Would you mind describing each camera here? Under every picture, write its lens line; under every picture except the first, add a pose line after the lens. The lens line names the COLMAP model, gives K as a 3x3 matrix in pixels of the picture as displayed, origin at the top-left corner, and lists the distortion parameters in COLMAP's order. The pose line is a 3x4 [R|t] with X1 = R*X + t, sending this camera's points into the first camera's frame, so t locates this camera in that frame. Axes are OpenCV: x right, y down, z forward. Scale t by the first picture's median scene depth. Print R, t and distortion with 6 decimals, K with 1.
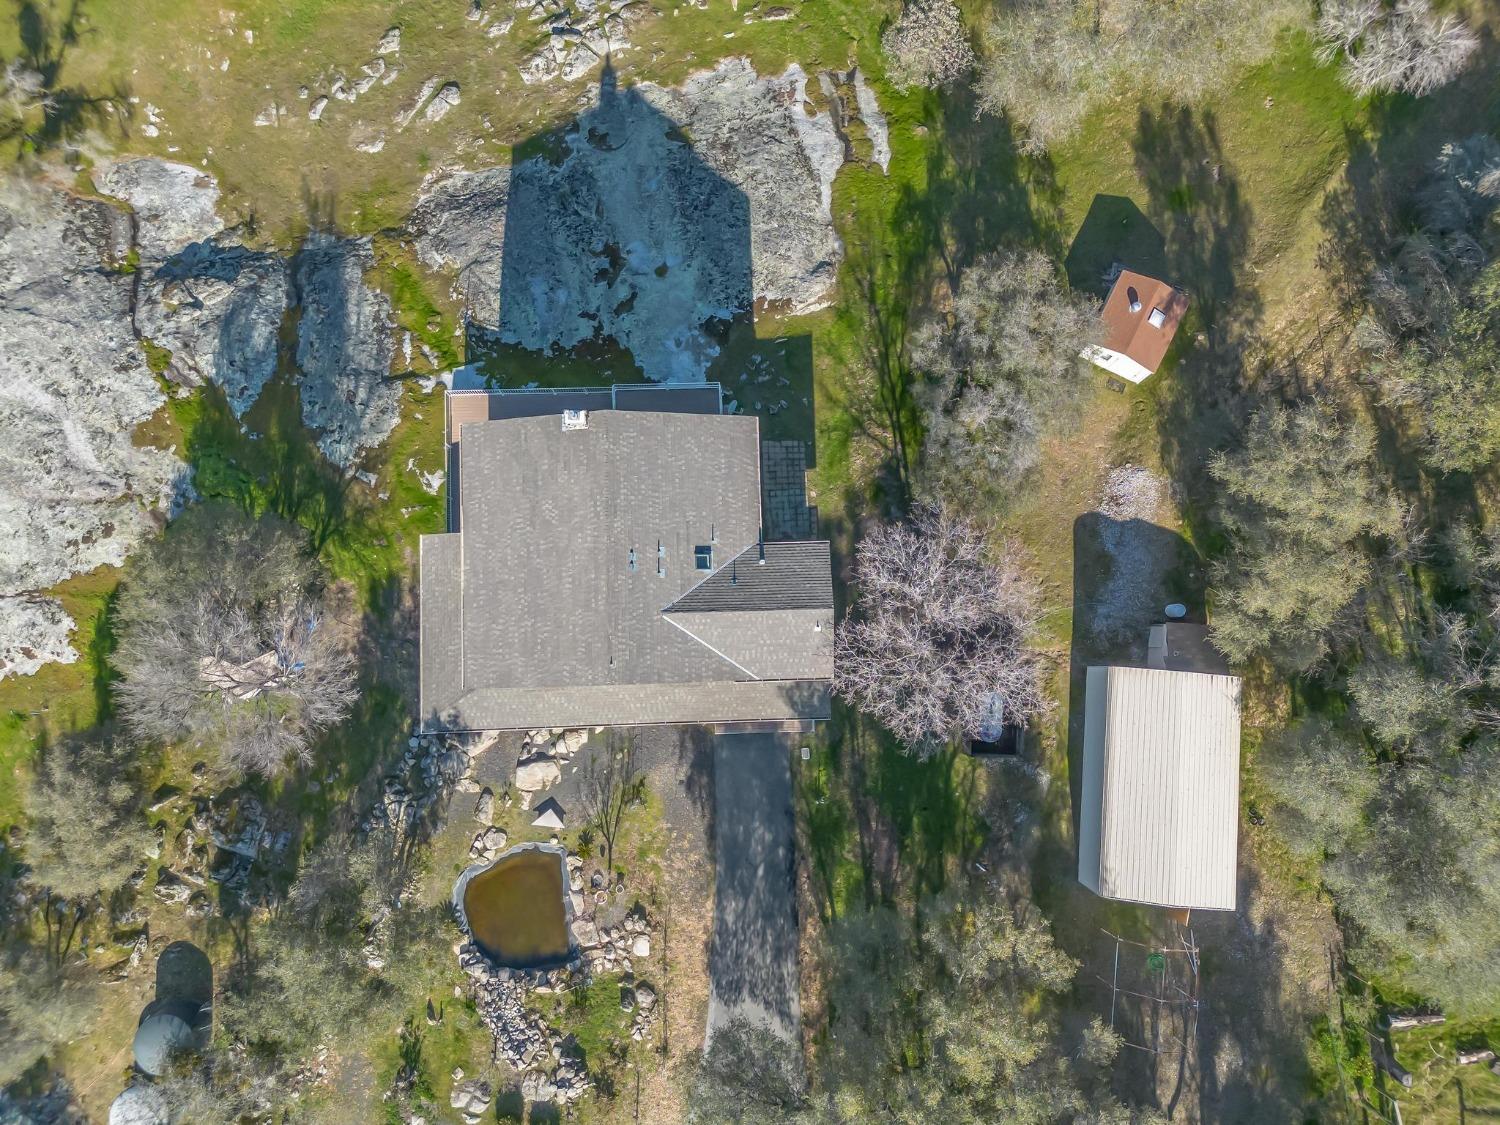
lens RADIAL K [[1052.5, 0, 749.1], [0, 1052.5, 567.0], [0, 0, 1]] dist [0.056941, -0.063544]
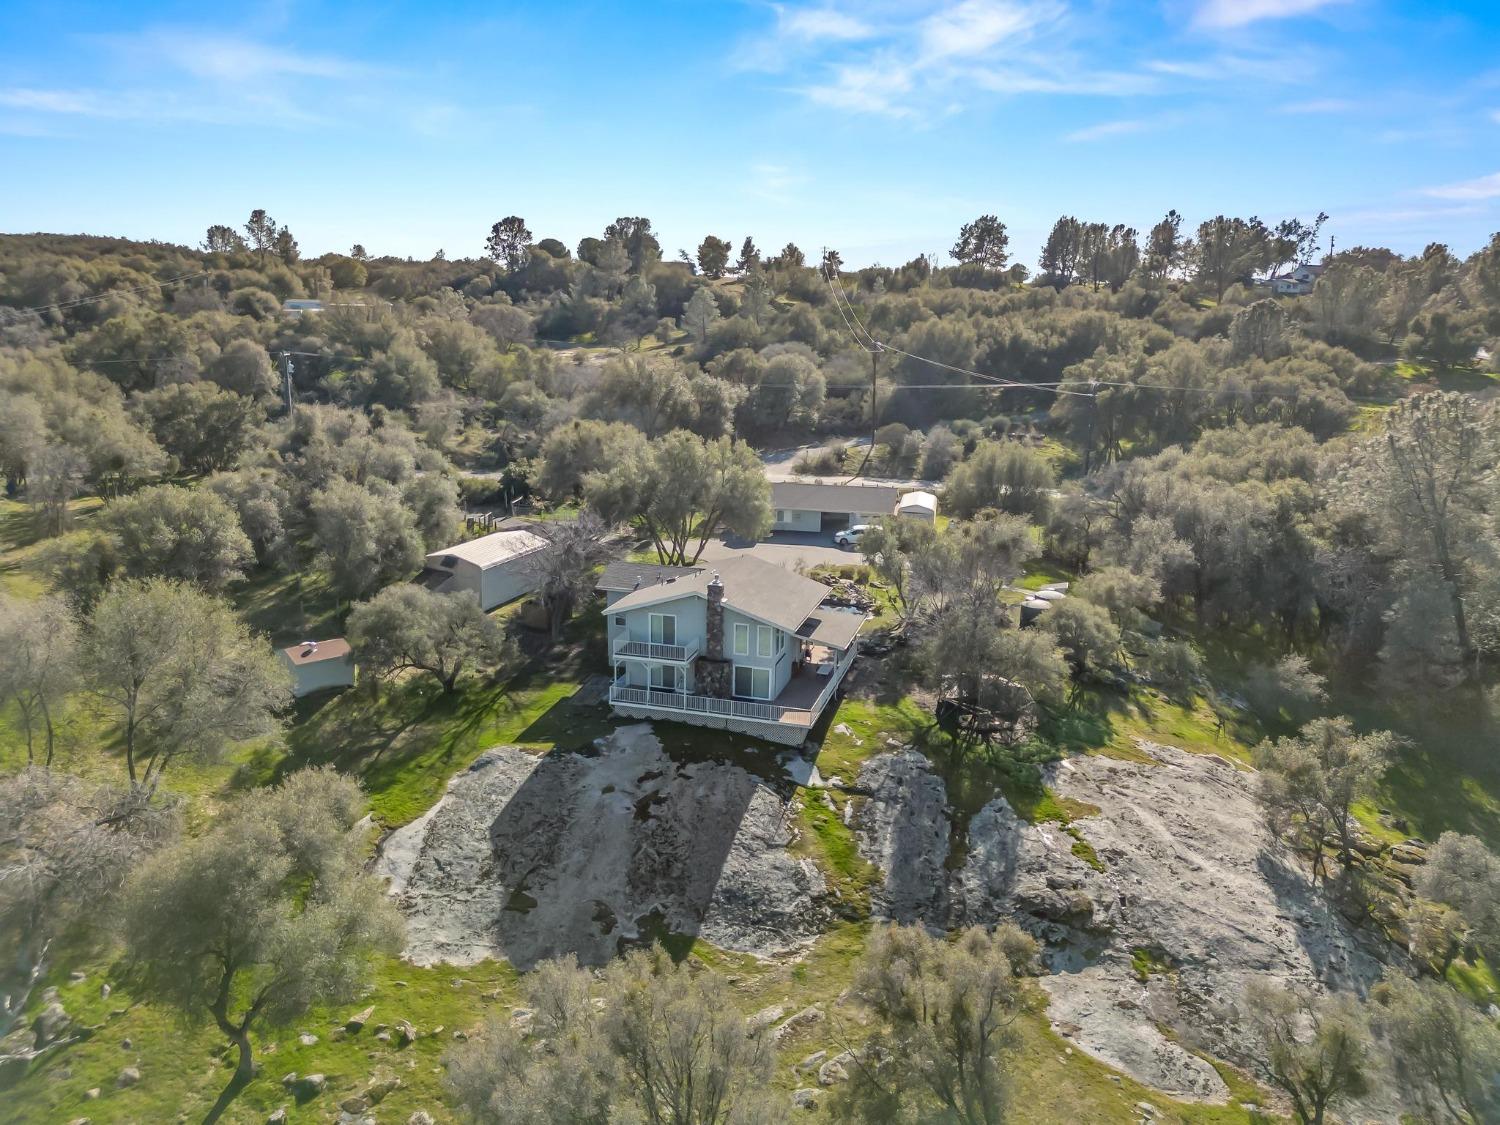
lens RADIAL K [[1059.0, 0, 750.0], [0, 1059.0, 562.5], [0, 0, 1]] dist [0.064078, -0.058154]
pose [[-0.952529, -0.106237, 0.285312, -0.512689], [0.298290, -0.138117, 0.944429, -1.245583], [-0.060927, 0.984702, 0.163250, 0.570881]]
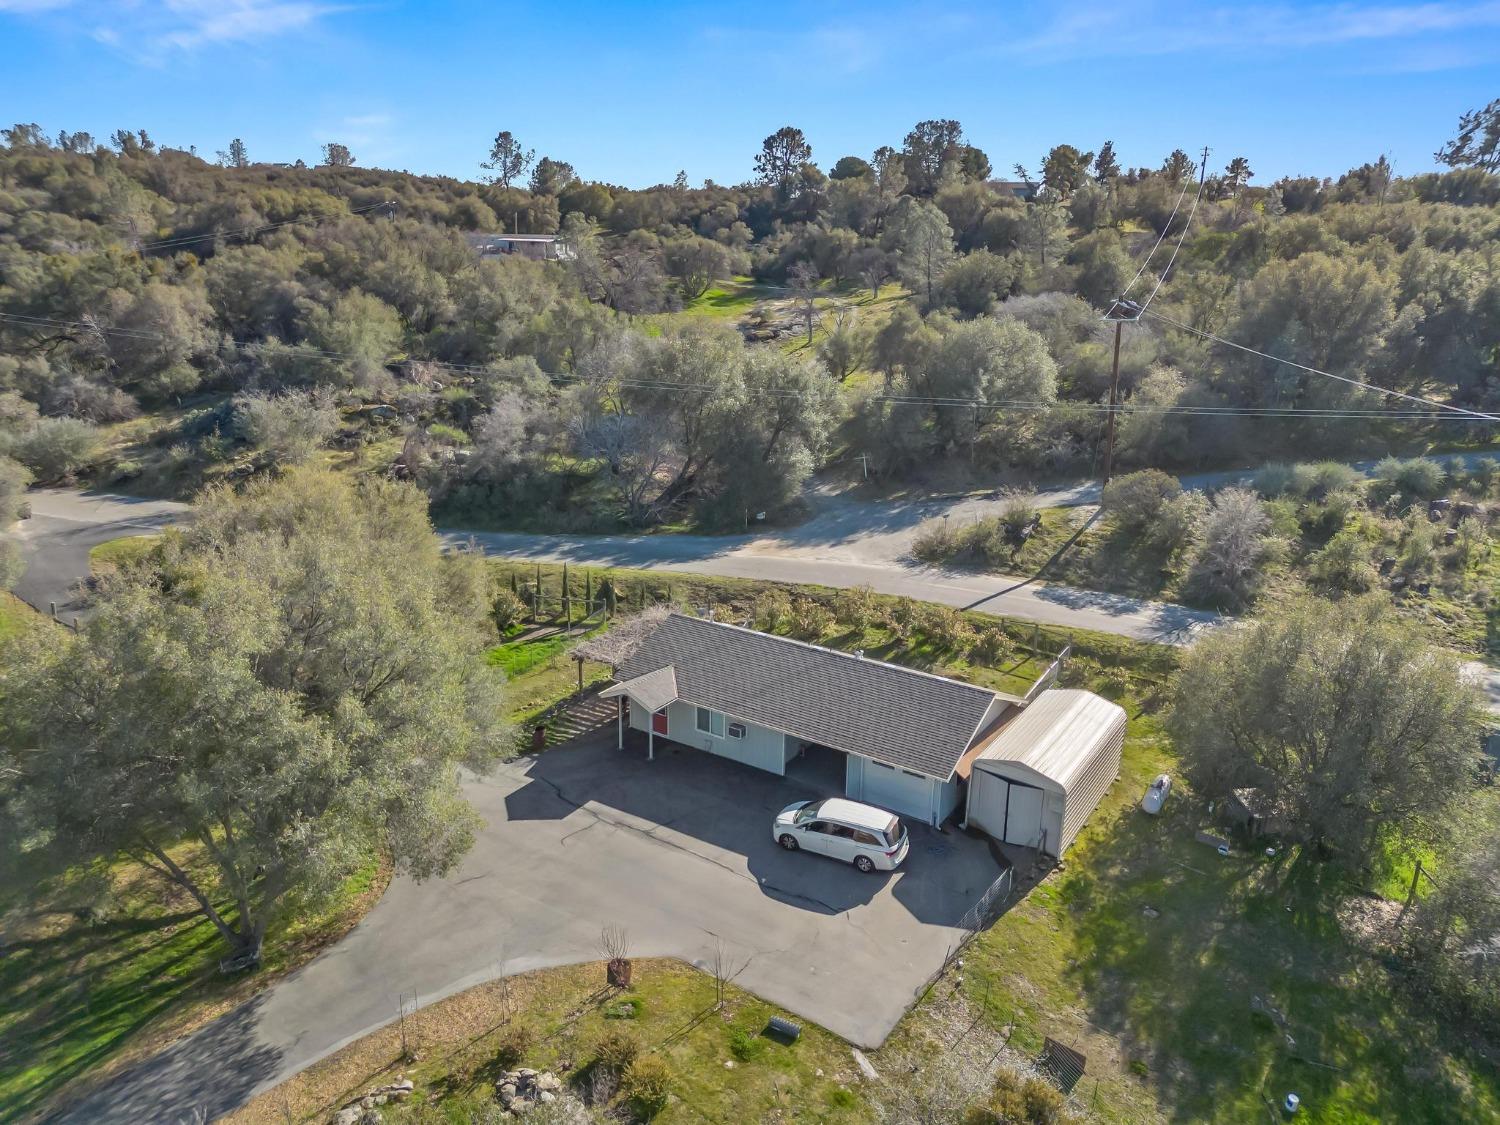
lens RADIAL K [[1058.3, 0, 740.2], [0, 1058.3, 557.2], [0, 0, 1]] dist [0.059914, -0.053681]
pose [[-0.758431, -0.215796, 0.614991, -0.508381], [0.646539, -0.129985, 0.751726, 0.112923], [-0.082280, 0.967748, 0.238105, 0.472806]]
